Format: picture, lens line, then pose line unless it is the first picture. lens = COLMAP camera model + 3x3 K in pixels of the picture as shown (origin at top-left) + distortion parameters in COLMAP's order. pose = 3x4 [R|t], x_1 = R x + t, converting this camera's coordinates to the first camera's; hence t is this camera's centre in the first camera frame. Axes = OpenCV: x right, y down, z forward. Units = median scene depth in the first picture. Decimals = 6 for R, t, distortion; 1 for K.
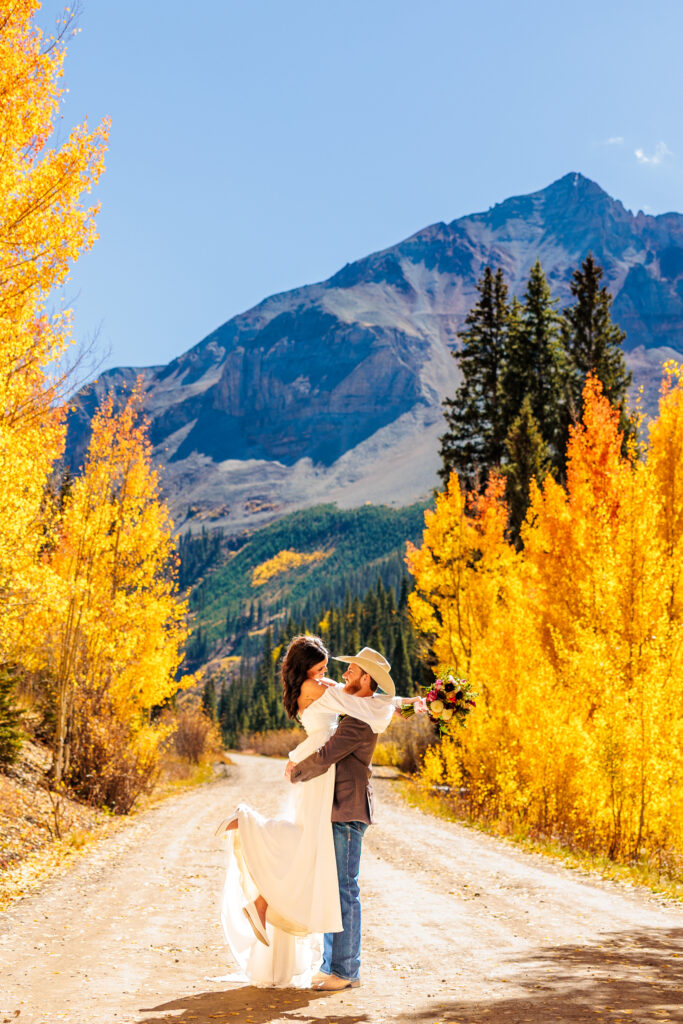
lens RADIAL K [[1479.0, 0, 397.8], [0, 1479.0, 440.2], [0, 0, 1]] dist [-0.010605, 0.003632]
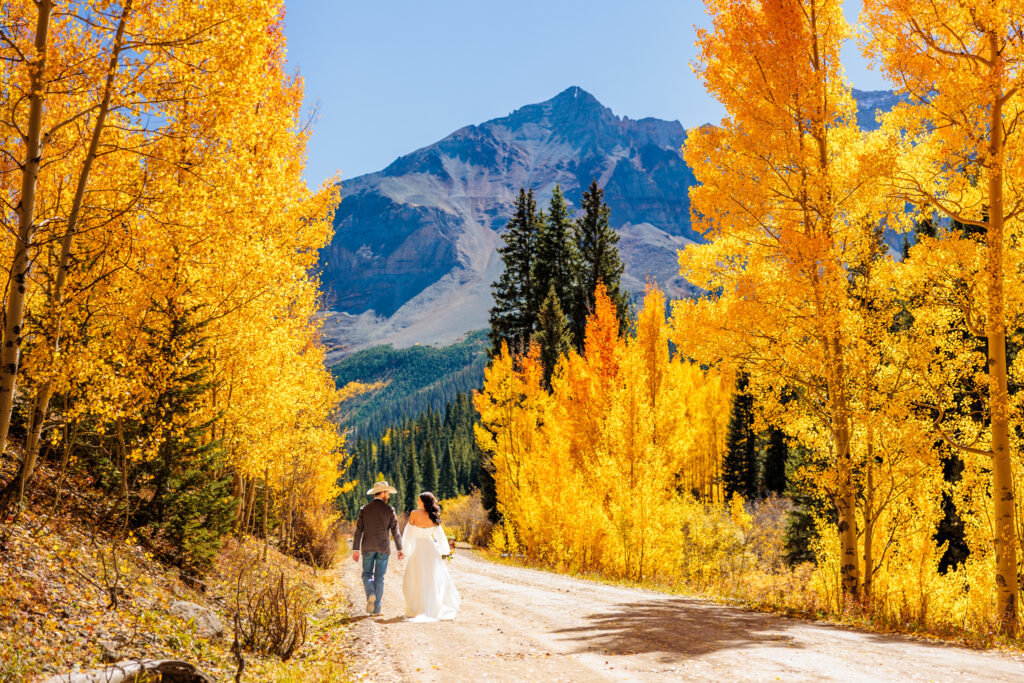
lens RADIAL K [[1159.8, 0, 511.0], [0, 1159.8, 323.1], [0, 0, 1]] dist [-0.004739, 0.007414]
pose [[0.997919, -0.007117, 0.064082, -0.021567], [0.005402, 0.999624, 0.026895, -0.018809], [-0.064249, -0.026493, 0.997582, -0.102329]]
